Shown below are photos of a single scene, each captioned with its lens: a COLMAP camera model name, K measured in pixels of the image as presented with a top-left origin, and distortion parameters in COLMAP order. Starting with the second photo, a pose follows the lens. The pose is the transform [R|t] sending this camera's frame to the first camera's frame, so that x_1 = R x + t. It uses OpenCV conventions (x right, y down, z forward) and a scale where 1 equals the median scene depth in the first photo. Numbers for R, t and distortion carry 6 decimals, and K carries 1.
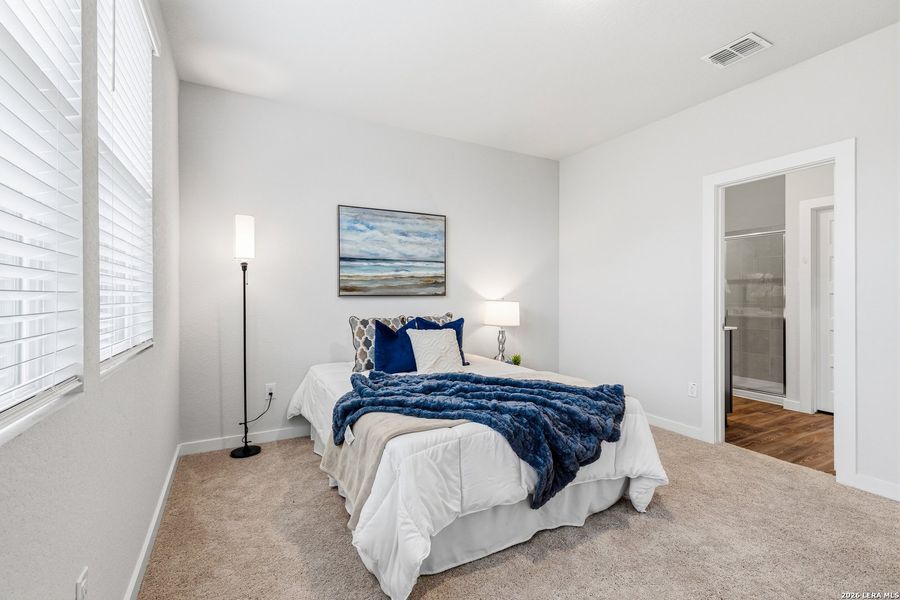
lens RADIAL K [[402.4, 0, 483.5], [0, 402.4, 295.7], [0, 0, 1]] dist [0.000712, -0.000071]
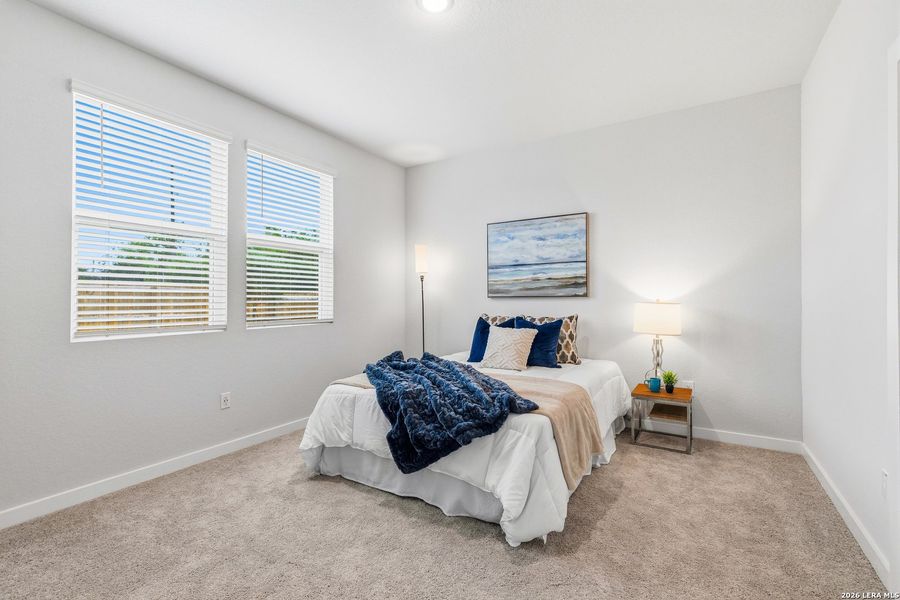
lens RADIAL K [[422.3, 0, 456.0], [0, 422.3, 296.0], [0, 0, 1]] dist [0.002689, -0.000044]
pose [[0.473189, -0.005844, -0.880942, 0.679880], [0.002520, 0.999983, -0.005281, 0.002918], [0.880958, 0.000279, 0.473195, 0.276468]]
